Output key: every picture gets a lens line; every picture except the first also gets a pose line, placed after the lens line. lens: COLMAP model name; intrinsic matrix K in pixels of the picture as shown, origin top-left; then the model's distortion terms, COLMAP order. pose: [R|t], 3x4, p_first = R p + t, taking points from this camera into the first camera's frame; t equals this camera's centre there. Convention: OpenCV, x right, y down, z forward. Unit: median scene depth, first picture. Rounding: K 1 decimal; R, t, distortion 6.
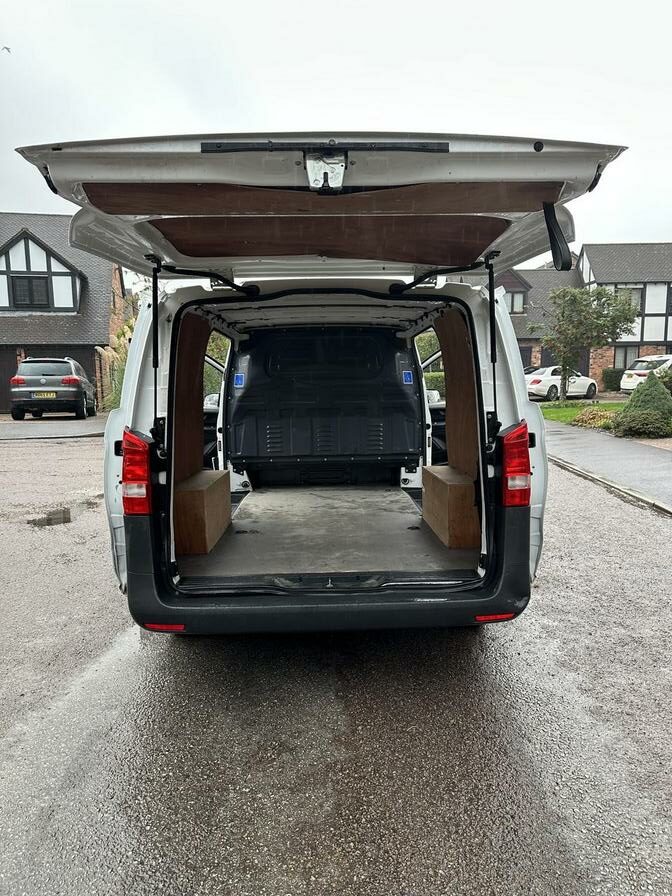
lens RADIAL K [[633.7, 0, 322.8], [0, 633.7, 452.8], [0, 0, 1]] dist [0.018376, -0.034789]
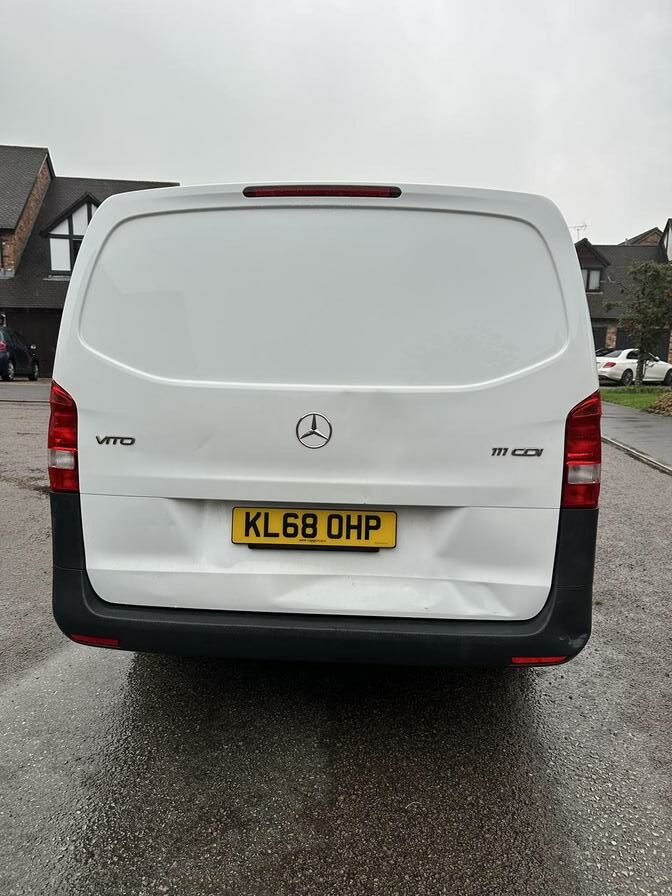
lens RADIAL K [[633.7, 0, 329.6], [0, 633.7, 445.6], [0, 0, 1]] dist [0.018376, -0.034789]
pose [[0.995398, 0.046653, -0.083698, 0.046341], [-0.044642, 0.998671, 0.025747, 0.004055], [0.084788, -0.021892, 0.996159, 0.146703]]
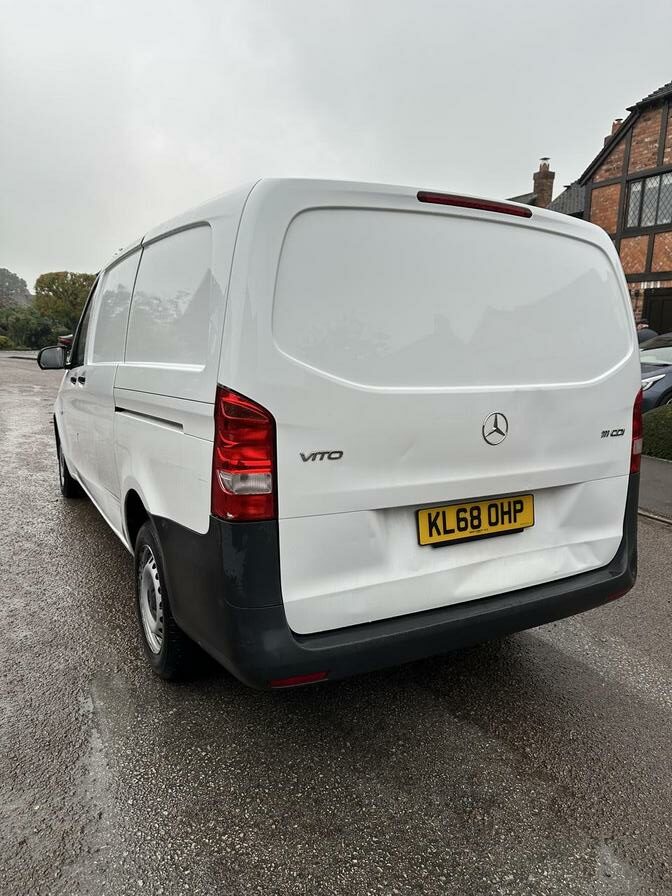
lens RADIAL K [[669.1, 0, 330.8], [0, 669.1, 446.9], [0, 0, 1]] dist [0.008263, 0.010274]
pose [[0.886163, -0.043729, 0.461305, -0.296520], [0.023624, 0.998506, 0.049271, -0.006940], [-0.462771, -0.032764, 0.885872, 0.190188]]
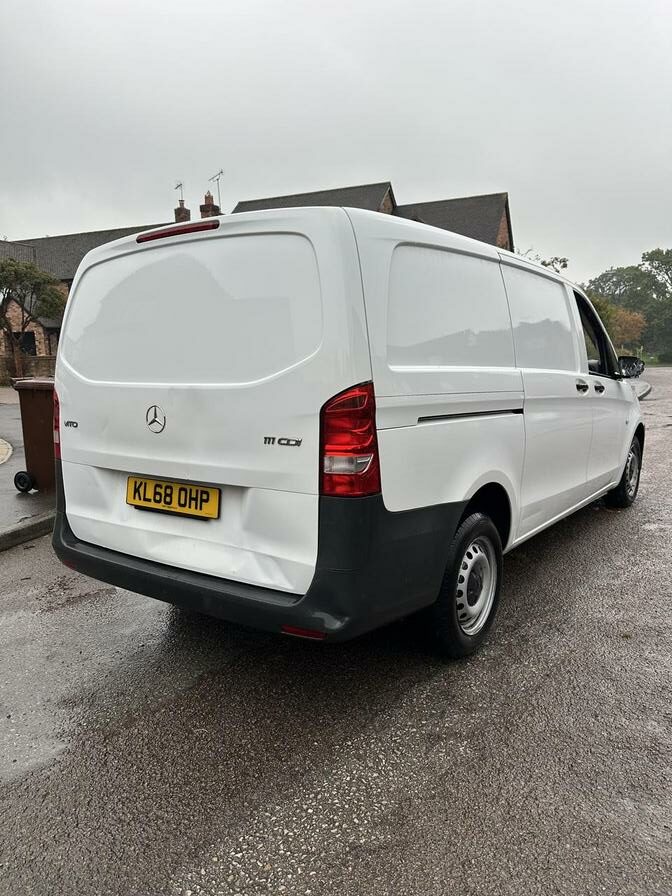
lens RADIAL K [[633.7, 0, 335.6], [0, 633.7, 450.1], [0, 0, 1]] dist [0.018376, -0.034789]
pose [[0.807680, 0.087196, -0.583139, 0.409864], [-0.071710, 0.996190, 0.049637, -0.005313], [0.585245, 0.001726, 0.810855, 0.210937]]
